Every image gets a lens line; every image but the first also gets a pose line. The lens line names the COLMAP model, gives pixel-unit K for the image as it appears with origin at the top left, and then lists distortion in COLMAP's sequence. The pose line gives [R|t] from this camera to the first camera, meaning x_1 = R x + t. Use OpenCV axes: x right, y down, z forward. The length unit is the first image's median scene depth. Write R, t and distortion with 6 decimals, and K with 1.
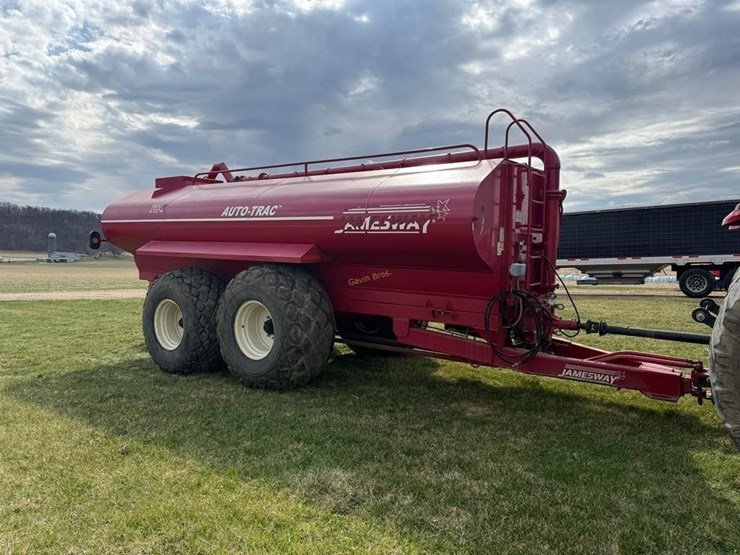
lens RADIAL K [[538.4, 0, 365.2], [0, 538.4, 276.3], [0, 0, 1]] dist [0.033624, -0.007737]
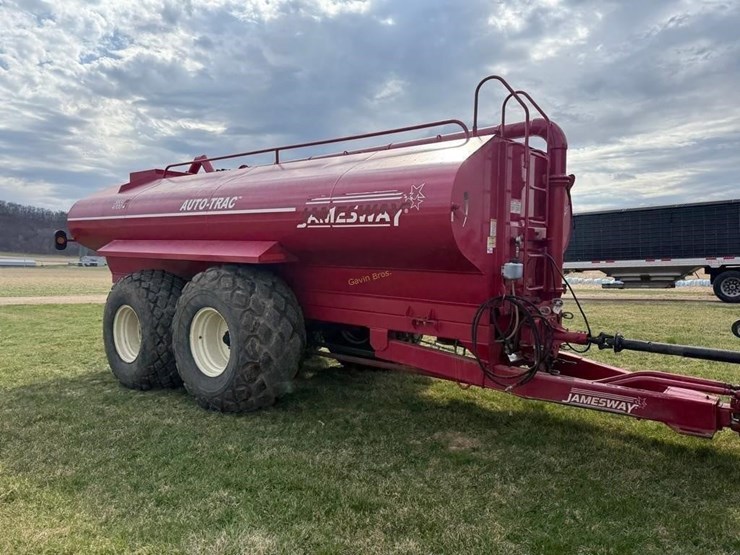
lens RADIAL K [[538.4, 0, 372.3], [0, 538.4, 281.7], [0, 0, 1]] dist [0.033624, -0.007737]
pose [[0.999382, -0.000509, -0.035139, 0.070503], [0.000629, 0.999994, 0.003401, 0.000816], [0.035137, -0.003421, 0.999377, 0.126677]]
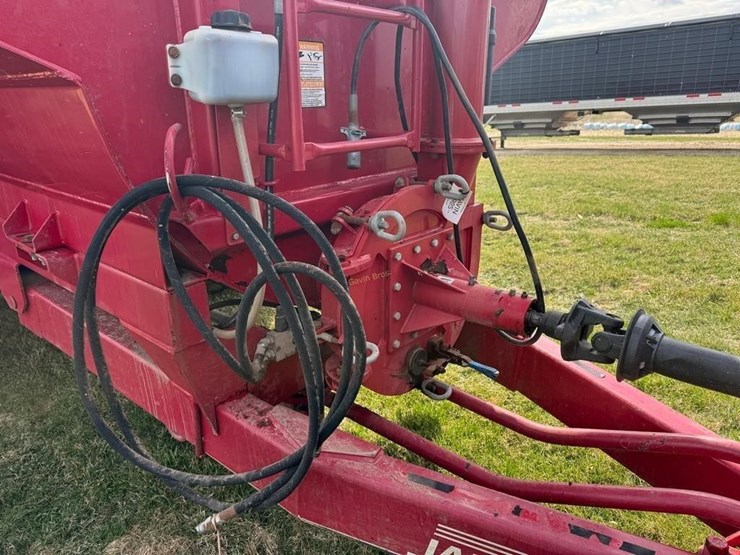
lens RADIAL K [[526.1, 0, 364.5], [0, 526.1, 276.1], [0, 0, 1]] dist [0.050373, -0.055217]
pose [[0.996870, 0.009571, -0.078483, 0.248429], [0.011821, 0.963447, 0.267639, 0.006822], [0.078176, -0.267729, 0.960318, 0.571408]]
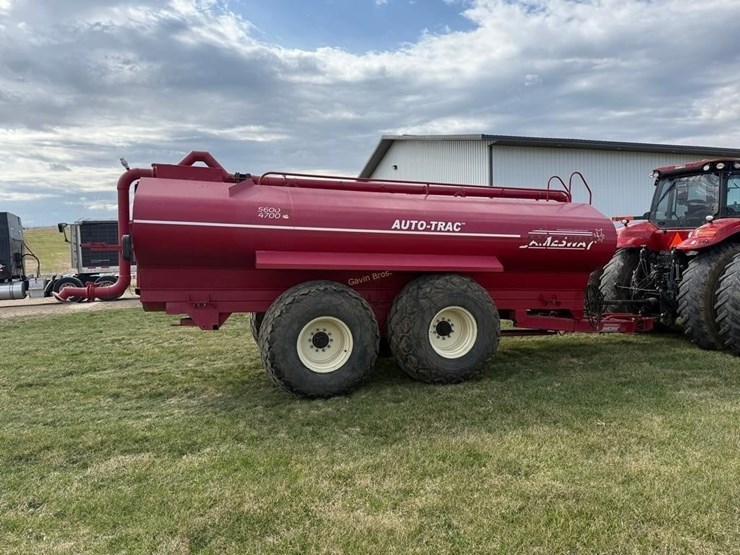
lens RADIAL K [[526.1, 0, 374.8], [0, 526.1, 272.5], [0, 0, 1]] dist [0.050373, -0.055217]
pose [[0.592143, -0.037652, 0.804953, -1.019674], [0.036619, 0.999133, 0.019796, -0.045862], [-0.805001, 0.017755, 0.593008, 0.407304]]
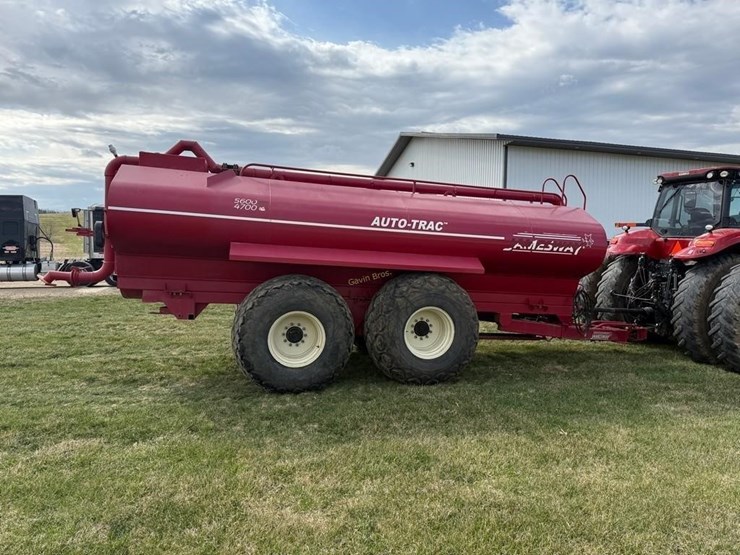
lens RADIAL K [[526.1, 0, 376.7], [0, 526.1, 278.7], [0, 0, 1]] dist [0.050373, -0.055217]
pose [[0.624478, -0.026441, 0.780594, -0.963340], [-0.004303, 0.999295, 0.037292, -0.045375], [-0.781030, -0.026646, 0.623924, 0.349647]]
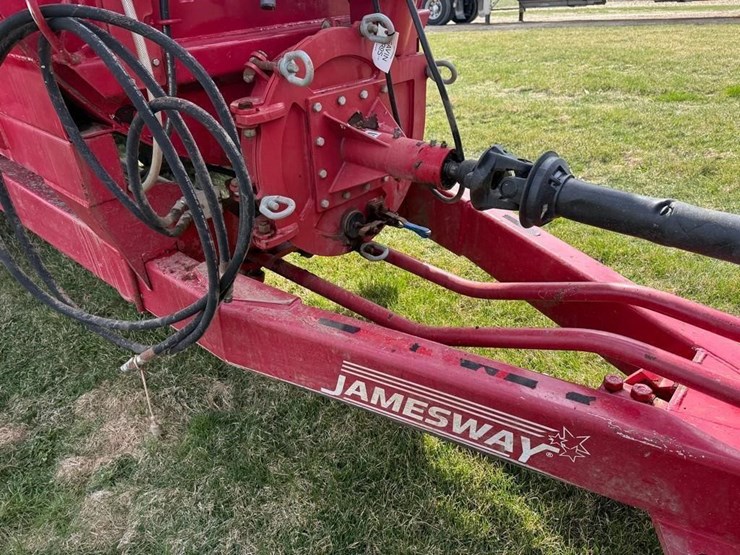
lens RADIAL K [[526.1, 0, 365.7], [0, 526.1, 280.0], [0, 0, 1]] dist [0.050373, -0.055217]
pose [[0.994444, 0.016479, -0.103968, 0.280718], [0.033058, 0.888815, 0.457072, 0.020660], [0.099940, -0.457969, 0.883332, 0.570229]]
